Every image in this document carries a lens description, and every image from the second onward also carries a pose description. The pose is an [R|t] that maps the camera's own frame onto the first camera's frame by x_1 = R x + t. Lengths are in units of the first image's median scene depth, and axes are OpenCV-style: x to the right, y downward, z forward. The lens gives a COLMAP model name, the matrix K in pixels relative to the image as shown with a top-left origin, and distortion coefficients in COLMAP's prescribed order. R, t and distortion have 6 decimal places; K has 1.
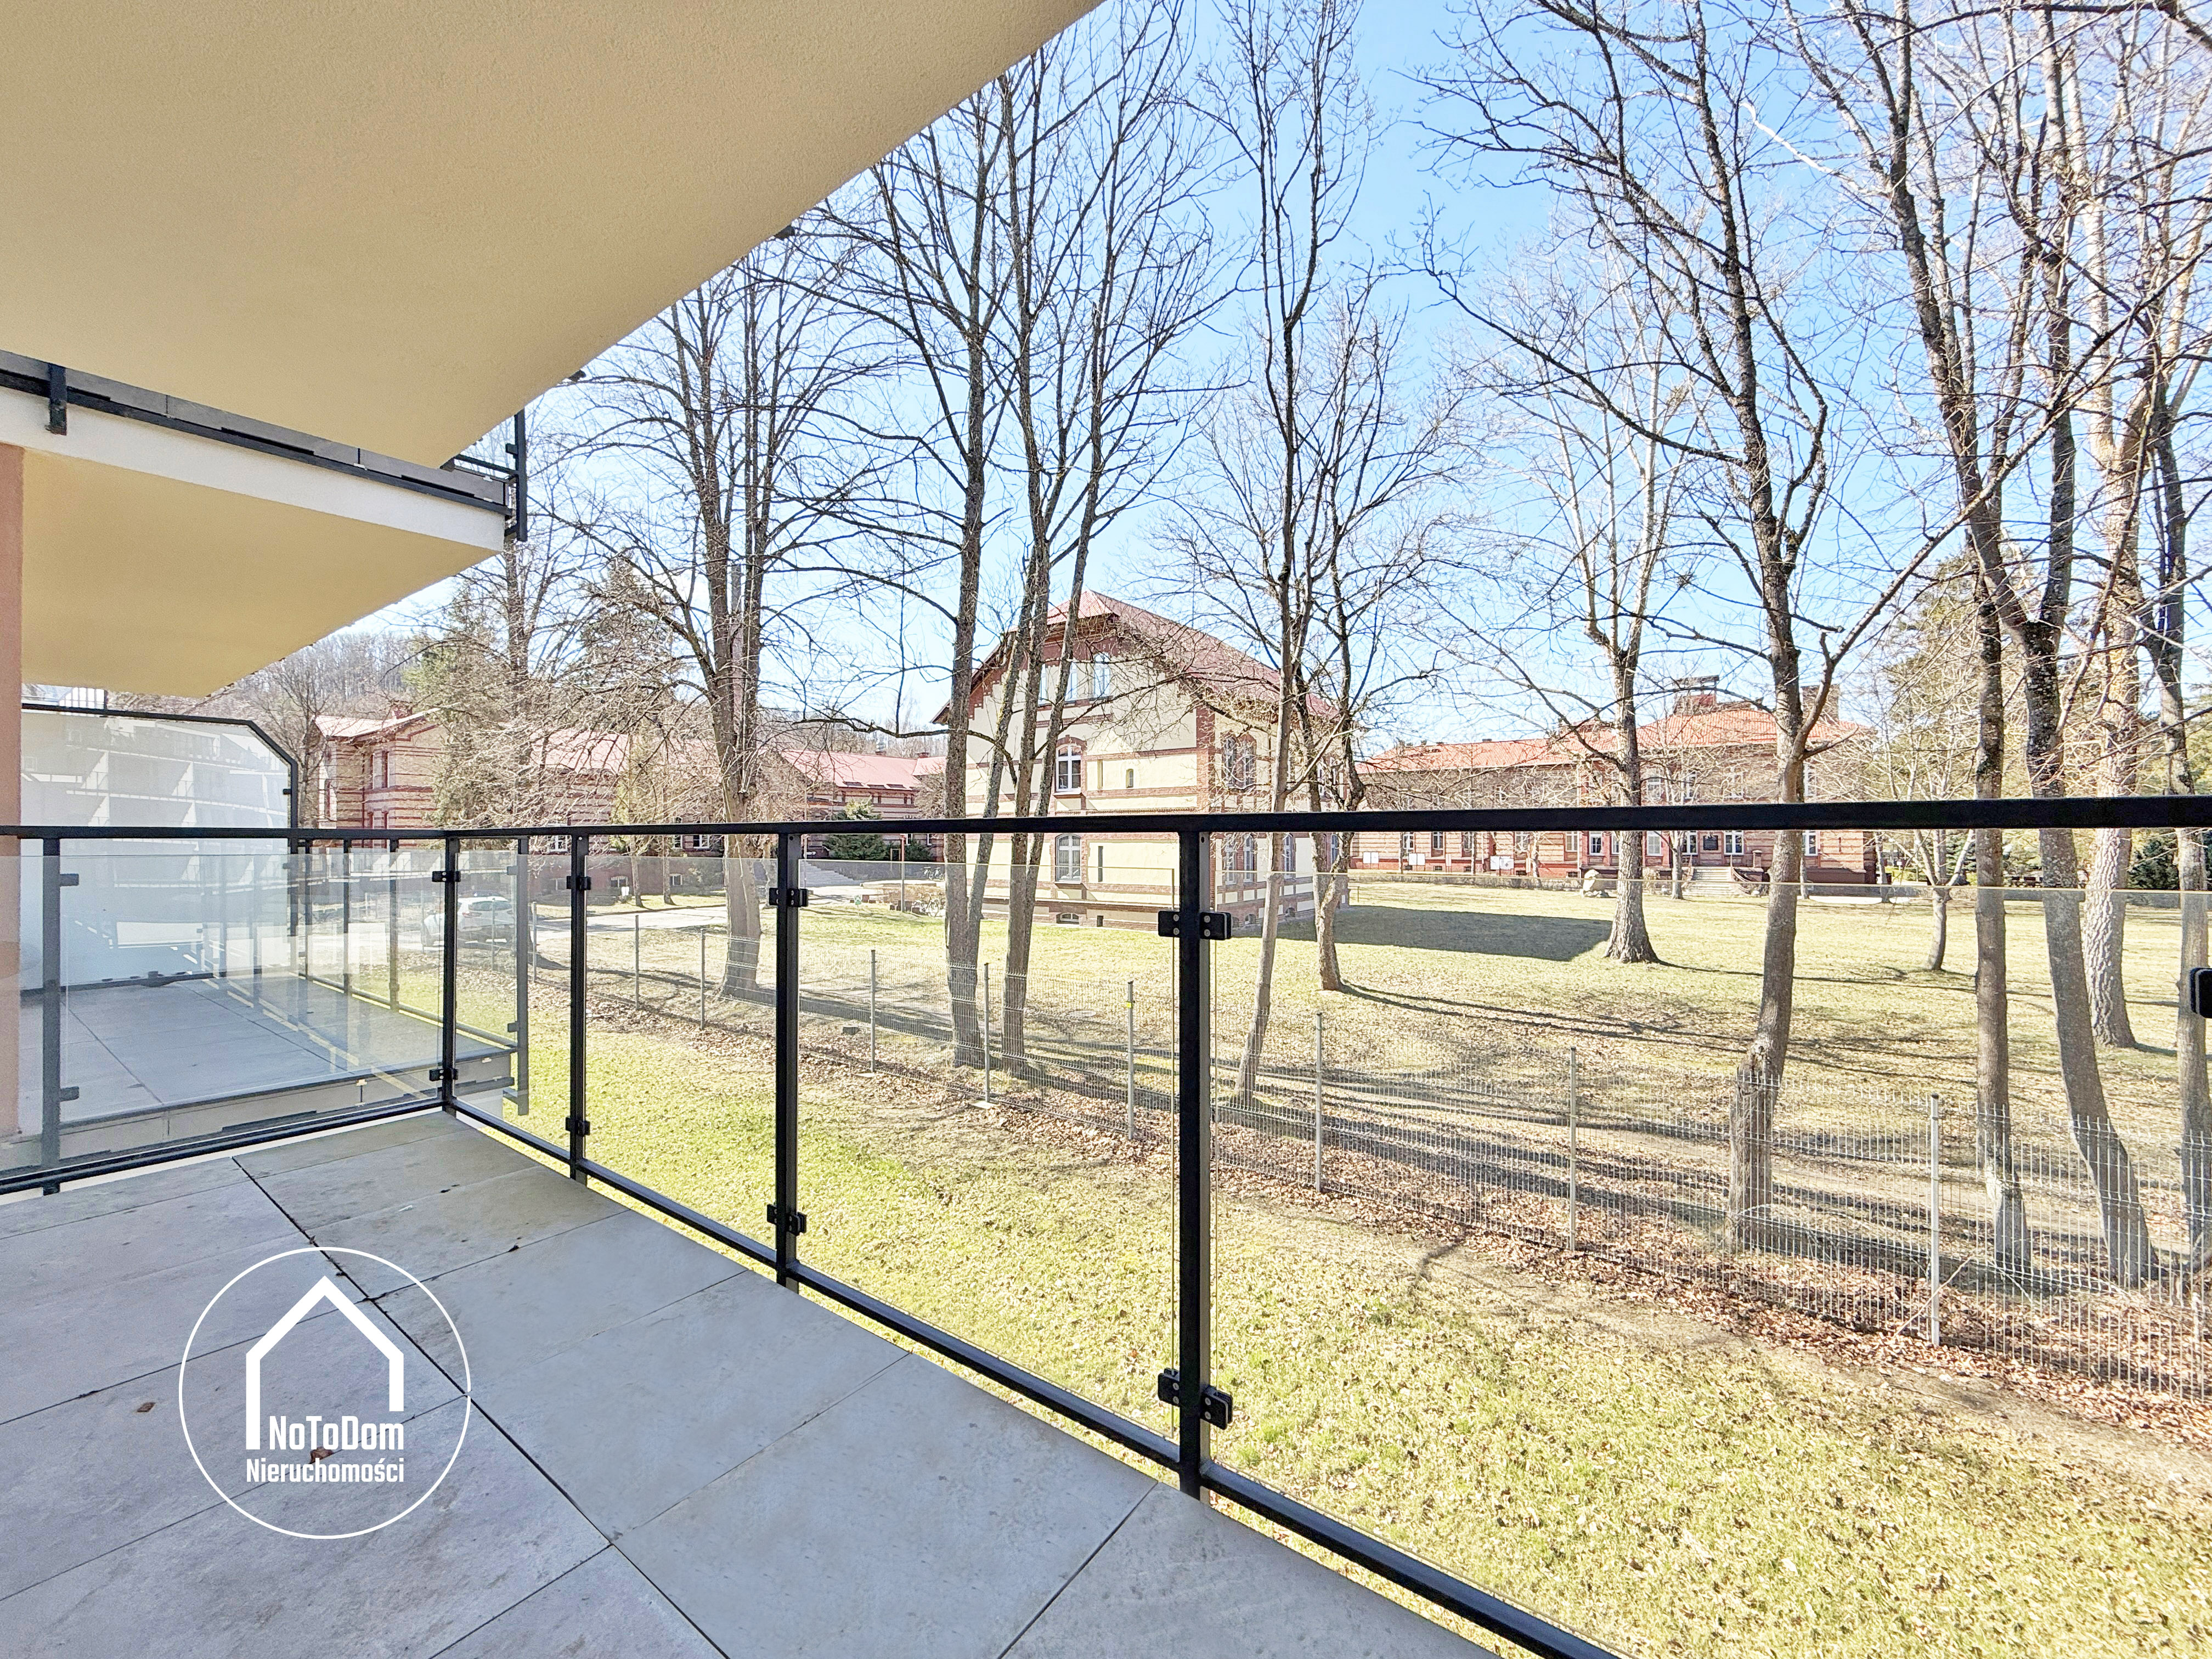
lens RADIAL K [[884.9, 0, 1092.7], [0, 884.9, 829.2], [0, 0, 1]] dist [0.000352, 0.000235]
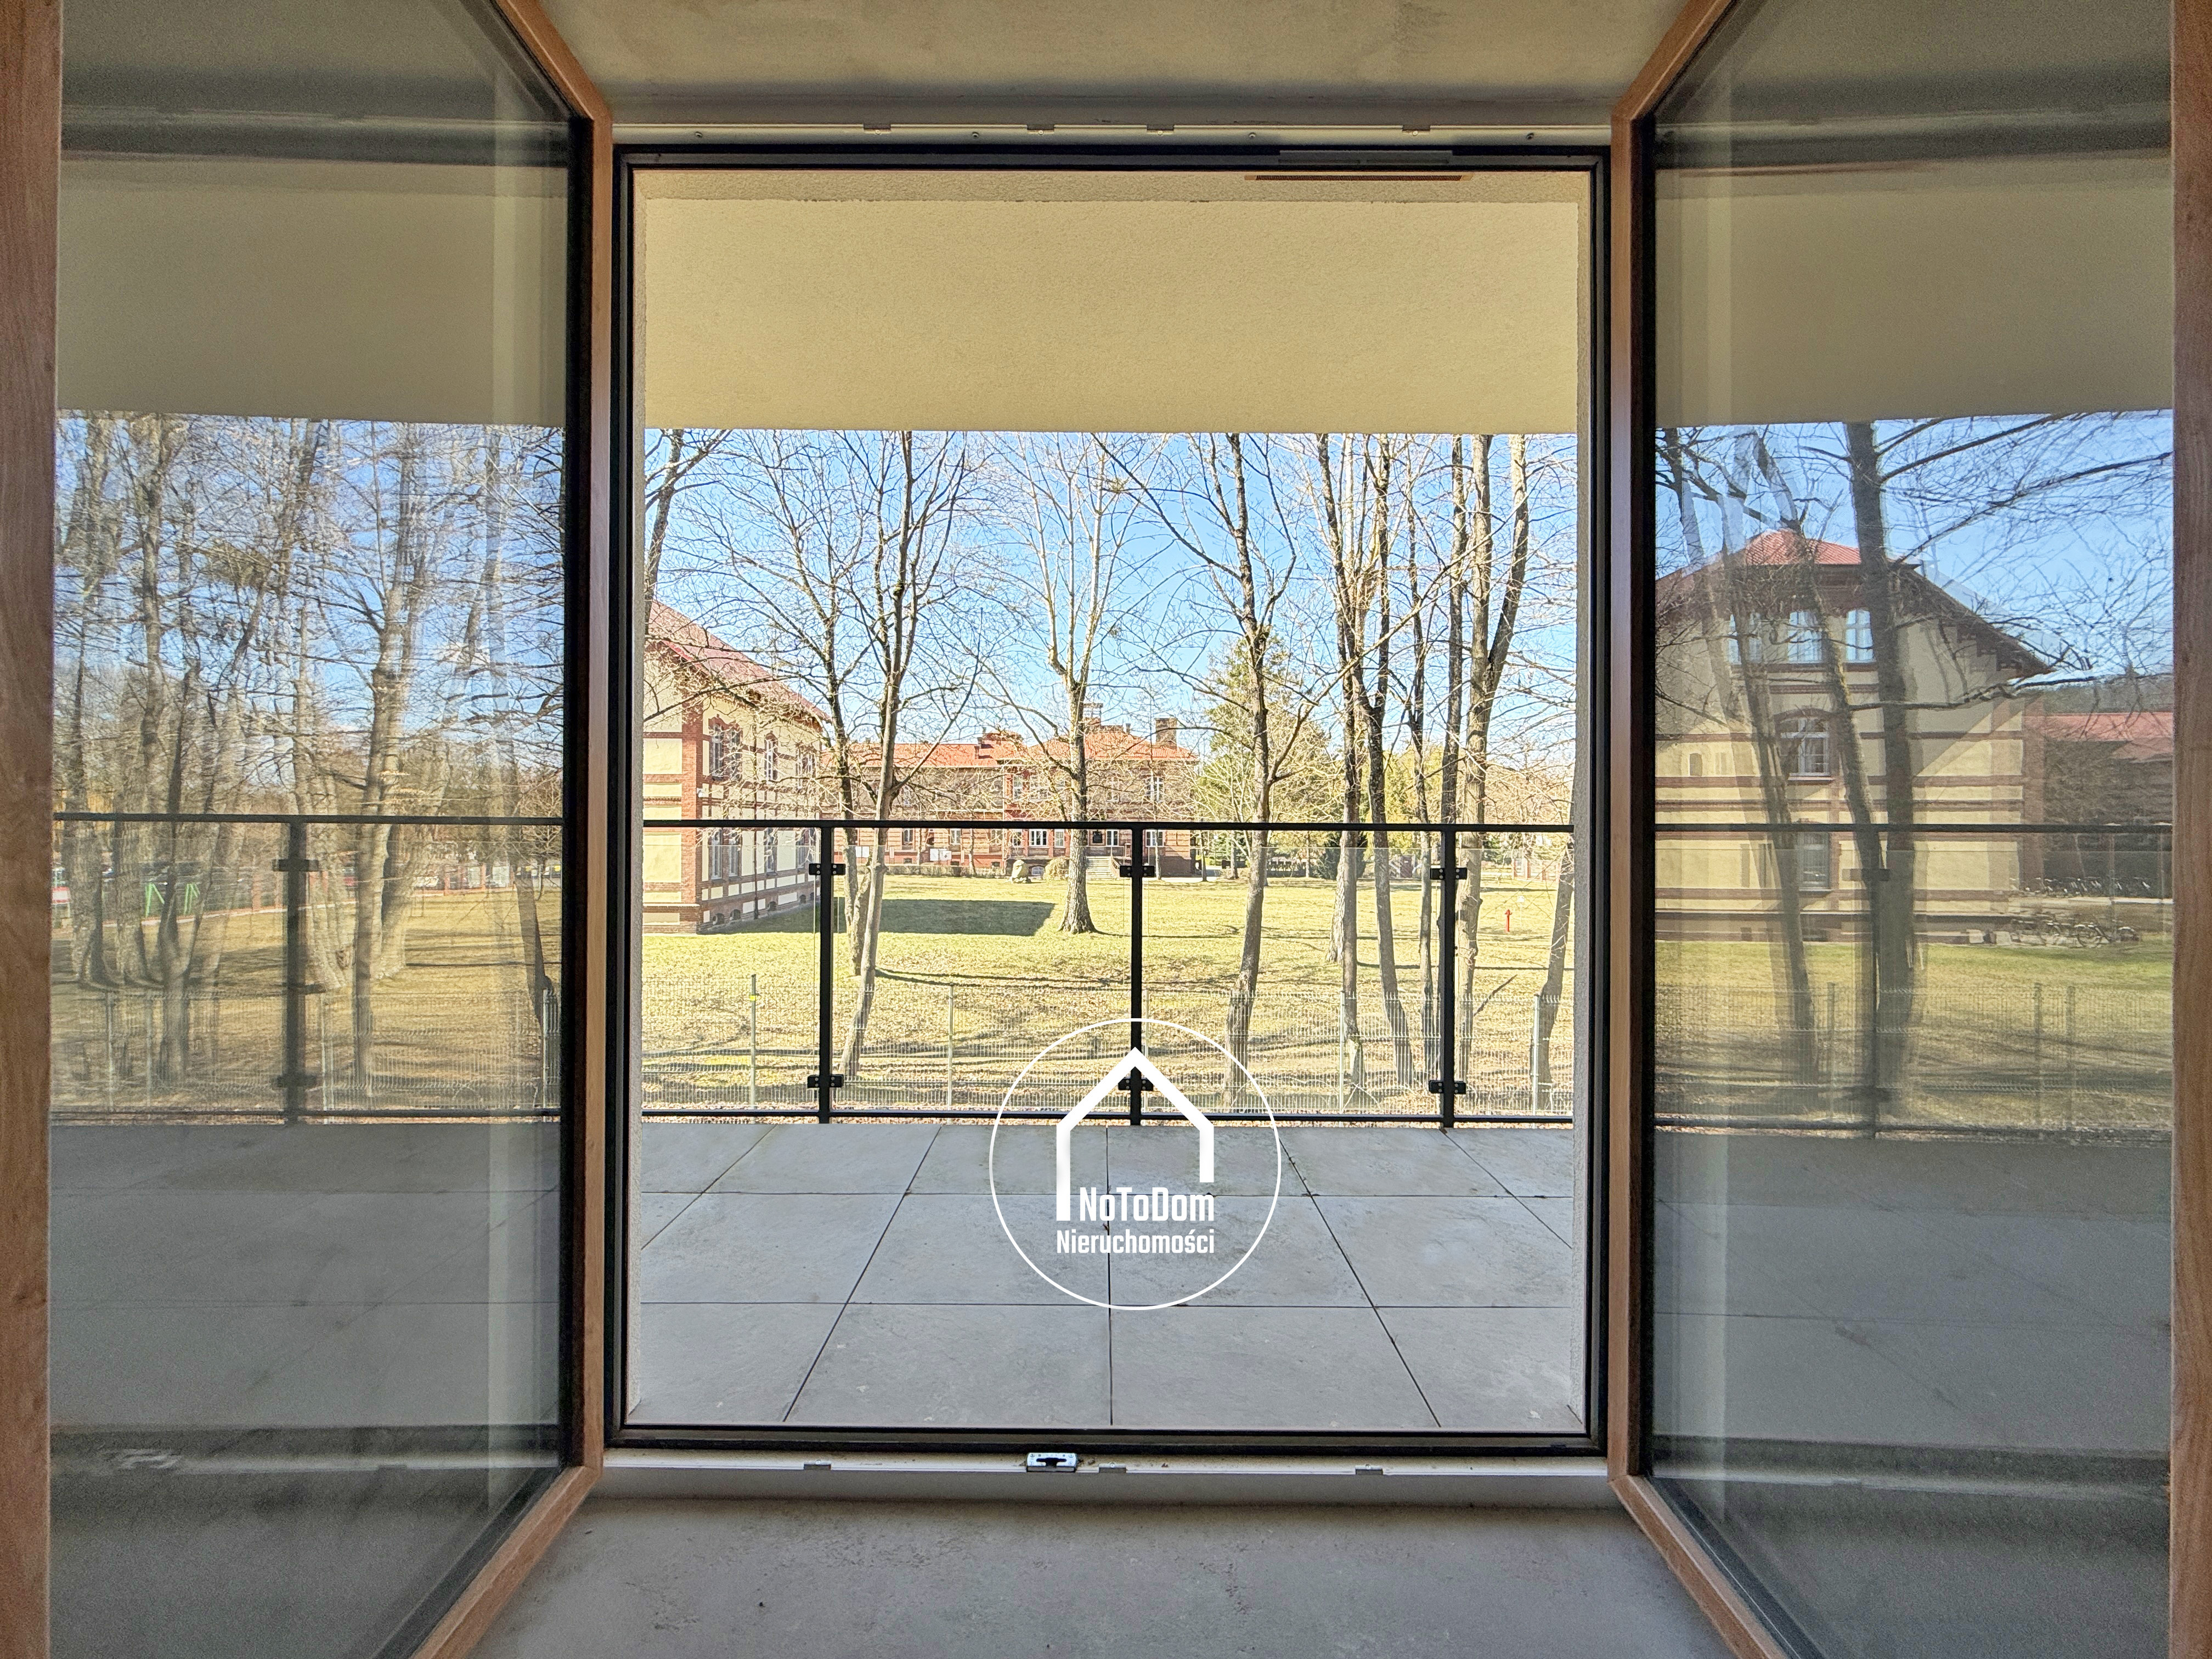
lens RADIAL K [[884.9, 0, 1098.3], [0, 884.9, 826.6], [0, 0, 1]] dist [0.000352, 0.000235]
pose [[0.806027, 0.011289, 0.591771, -0.264145], [-0.014073, 0.999901, 0.000094, 0.000897], [-0.591711, -0.008403, 0.806106, -0.035140]]
